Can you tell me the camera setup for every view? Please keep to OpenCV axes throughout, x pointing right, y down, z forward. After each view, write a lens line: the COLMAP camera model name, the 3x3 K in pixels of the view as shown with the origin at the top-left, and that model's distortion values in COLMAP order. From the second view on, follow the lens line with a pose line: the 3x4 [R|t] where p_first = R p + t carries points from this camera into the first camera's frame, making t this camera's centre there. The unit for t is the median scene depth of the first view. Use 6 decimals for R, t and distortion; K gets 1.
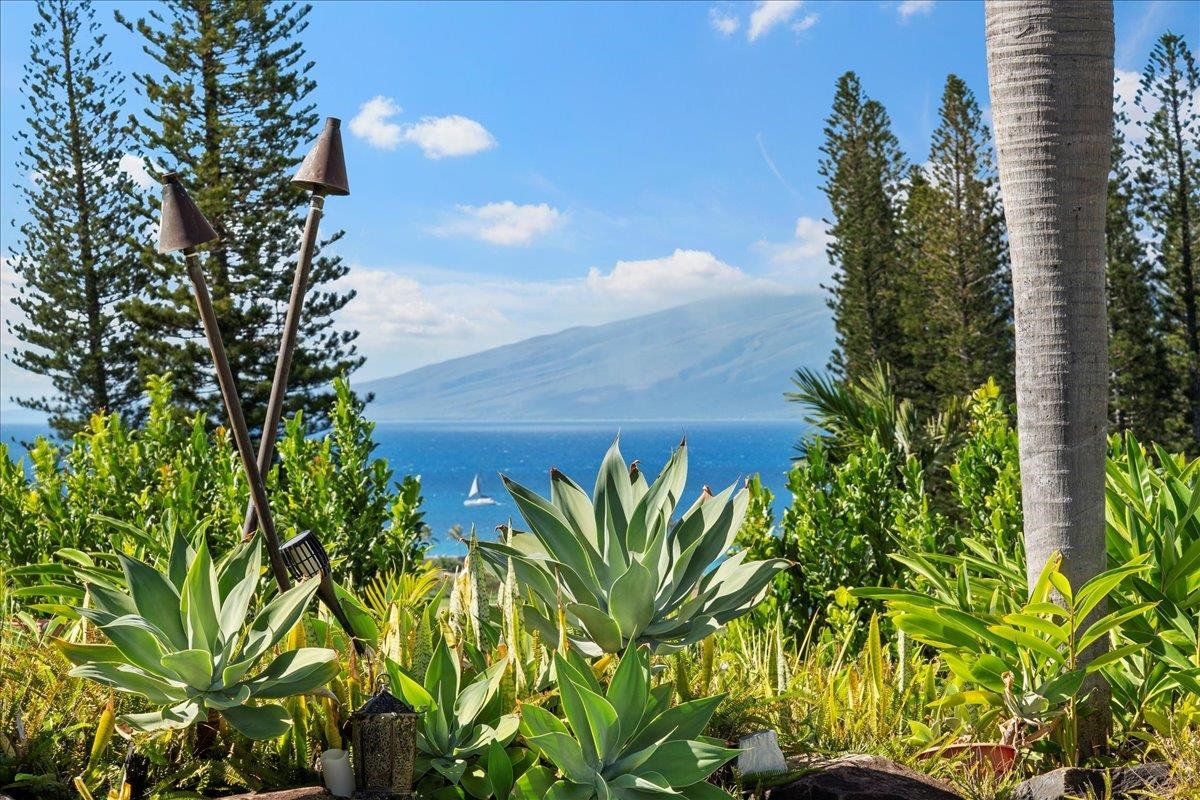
lens RADIAL K [[3751.0, 0, 600.0], [0, 3751.0, 400.0], [0, 0, 1]] dist [0.163772, -1.981228]
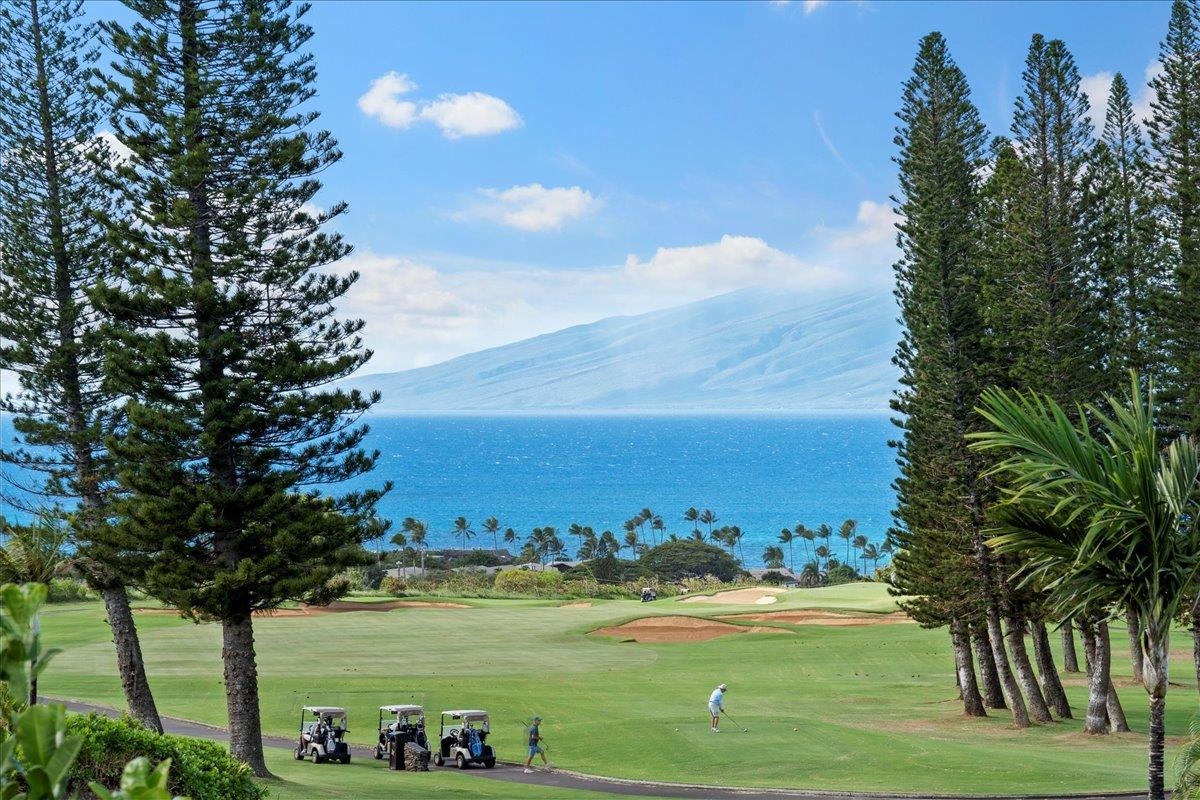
lens RADIAL K [[3751.0, 0, 600.0], [0, 3751.0, 400.0], [0, 0, 1]] dist [0.163772, -1.981228]
pose [[0.999931, 0.001992, -0.011583, 0.000153], [-0.001964, 0.999995, 0.002494, -0.002332], [0.011588, -0.002471, 0.999930, 0.138184]]
